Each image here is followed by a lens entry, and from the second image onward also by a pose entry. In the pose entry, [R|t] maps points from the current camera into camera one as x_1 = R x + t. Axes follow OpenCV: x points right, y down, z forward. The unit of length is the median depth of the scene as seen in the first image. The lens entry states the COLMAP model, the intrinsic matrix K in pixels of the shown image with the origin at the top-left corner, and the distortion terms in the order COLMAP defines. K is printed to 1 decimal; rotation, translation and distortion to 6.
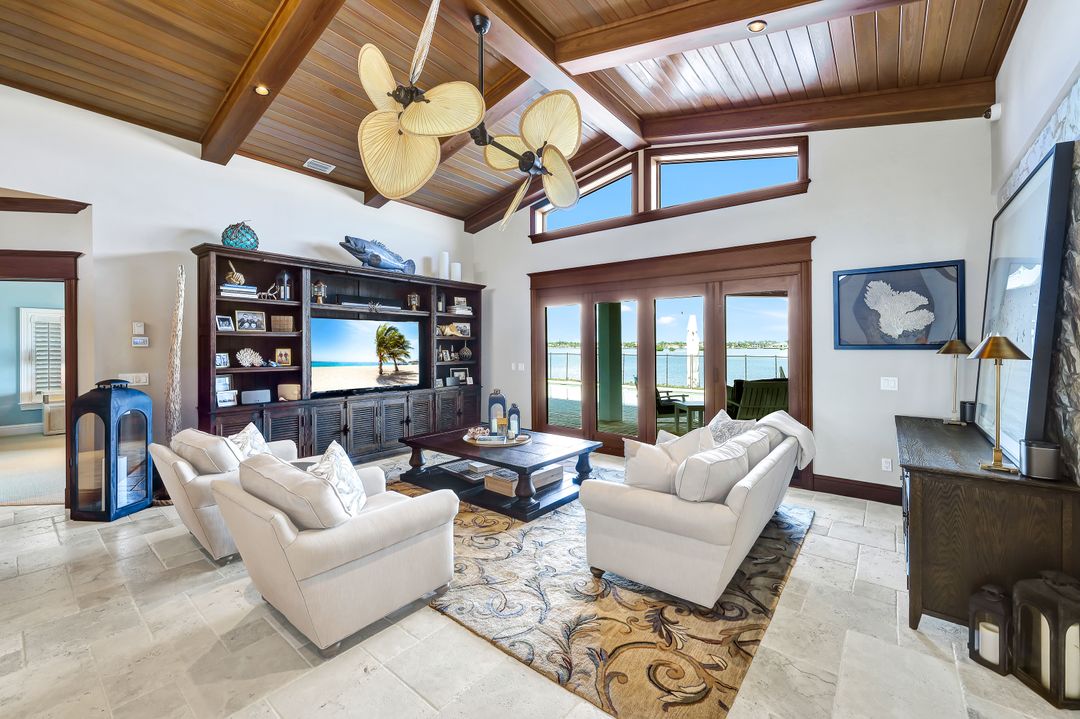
lens RADIAL K [[438.9, 0, 559.3], [0, 438.9, 347.6], [0, 0, 1]] dist [-0.000008, 0.000042]
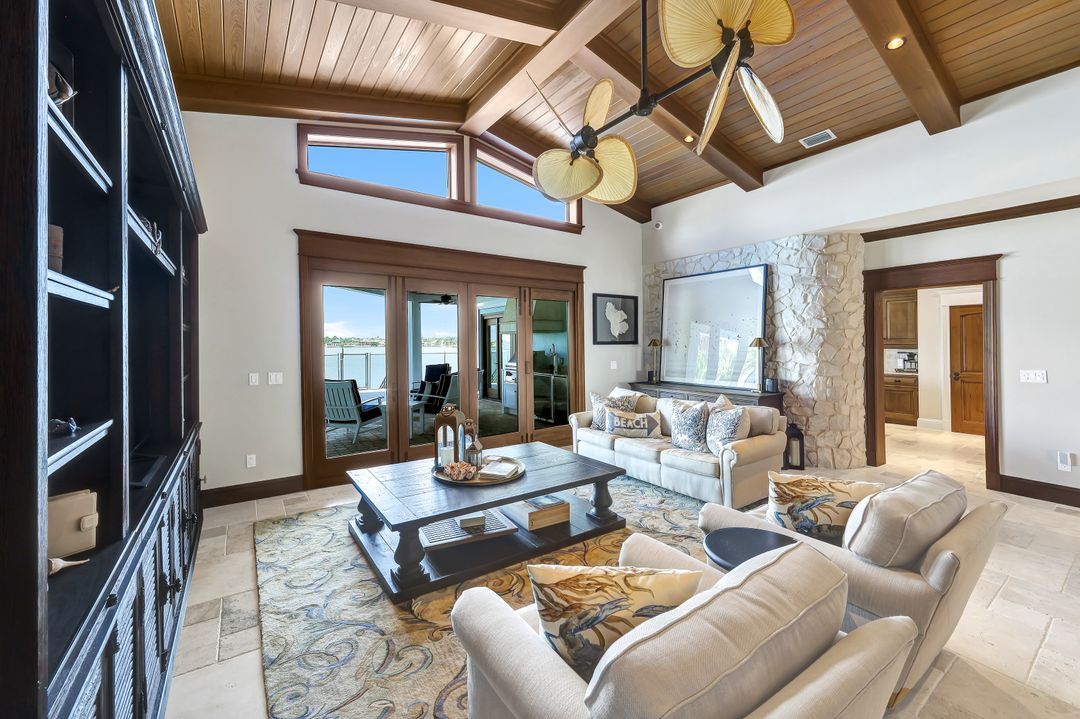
lens RADIAL K [[436.4, 0, 559.1], [0, 436.4, 339.9], [0, 0, 1]] dist [0.000416, 0.000018]
pose [[0.281408, 0.001354, 0.959587, -0.803190], [0.009148, 0.999950, -0.004094, -0.007629], [-0.959545, 0.009931, 0.281382, 0.670152]]
